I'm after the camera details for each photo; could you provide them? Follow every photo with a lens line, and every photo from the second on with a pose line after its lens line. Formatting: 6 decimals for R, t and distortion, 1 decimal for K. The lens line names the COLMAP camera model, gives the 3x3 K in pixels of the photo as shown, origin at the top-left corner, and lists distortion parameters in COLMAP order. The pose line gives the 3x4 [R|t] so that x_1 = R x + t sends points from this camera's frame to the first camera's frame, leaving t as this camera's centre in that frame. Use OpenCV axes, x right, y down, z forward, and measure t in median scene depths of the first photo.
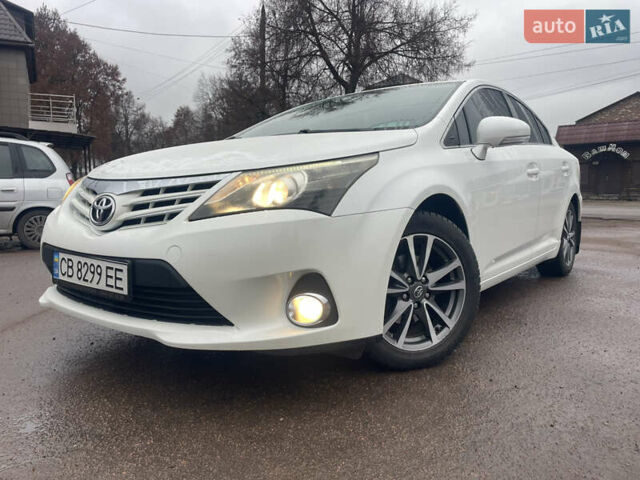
lens RADIAL K [[489.2, 0, 320.0], [0, 489.2, 240.0], [0, 0, 1]] dist [0.107450, -0.137632]
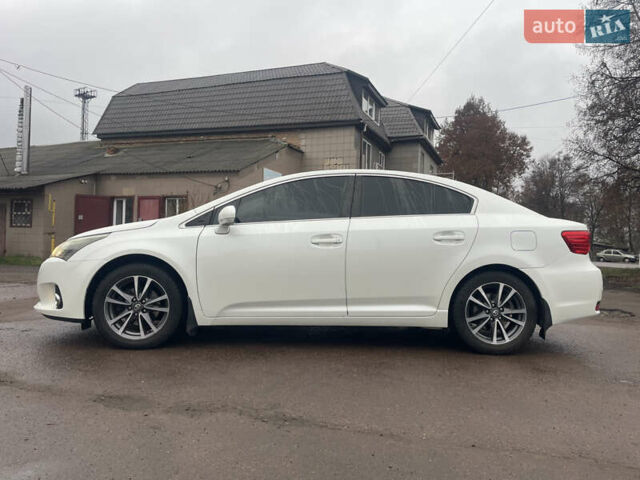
lens RADIAL K [[489.2, 0, 320.0], [0, 489.2, 240.0], [0, 0, 1]] dist [0.107450, -0.137632]
pose [[0.632357, 0.004917, -0.774662, 1.987600], [-0.100480, 0.992053, -0.075725, -0.068659], [0.768133, 0.125723, 0.627826, 0.323752]]
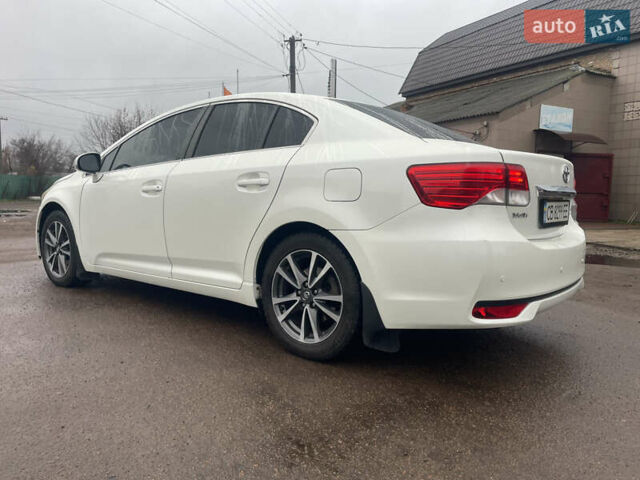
lens RADIAL K [[489.2, 0, 320.0], [0, 489.2, 240.0], [0, 0, 1]] dist [0.107450, -0.137632]
pose [[-0.037185, 0.093878, -0.994889, 2.149285], [-0.121493, 0.987768, 0.097747, -0.257232], [0.991896, 0.124506, -0.025325, 2.028324]]
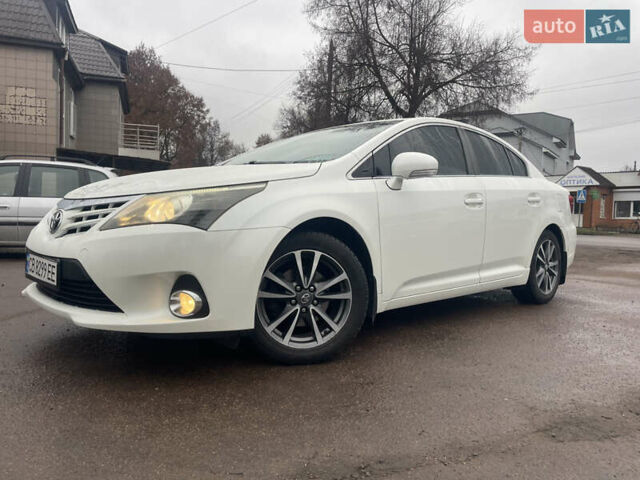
lens RADIAL K [[489.2, 0, 320.0], [0, 489.2, 240.0], [0, 0, 1]] dist [0.107450, -0.137632]
pose [[0.986978, 0.035230, -0.156953, 0.400062], [-0.043213, 0.997925, -0.047739, 0.018362], [0.154945, 0.053899, 0.986452, -0.163870]]
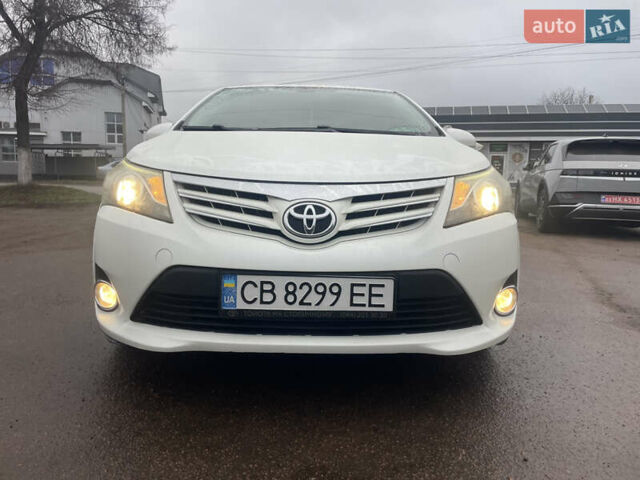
lens RADIAL K [[489.2, 0, 320.0], [0, 489.2, 240.0], [0, 0, 1]] dist [0.107450, -0.137632]
pose [[0.784749, -0.067621, 0.616113, -0.823926], [0.047400, 0.997667, 0.049124, -0.057495], [-0.617998, -0.009347, 0.786124, 0.285129]]
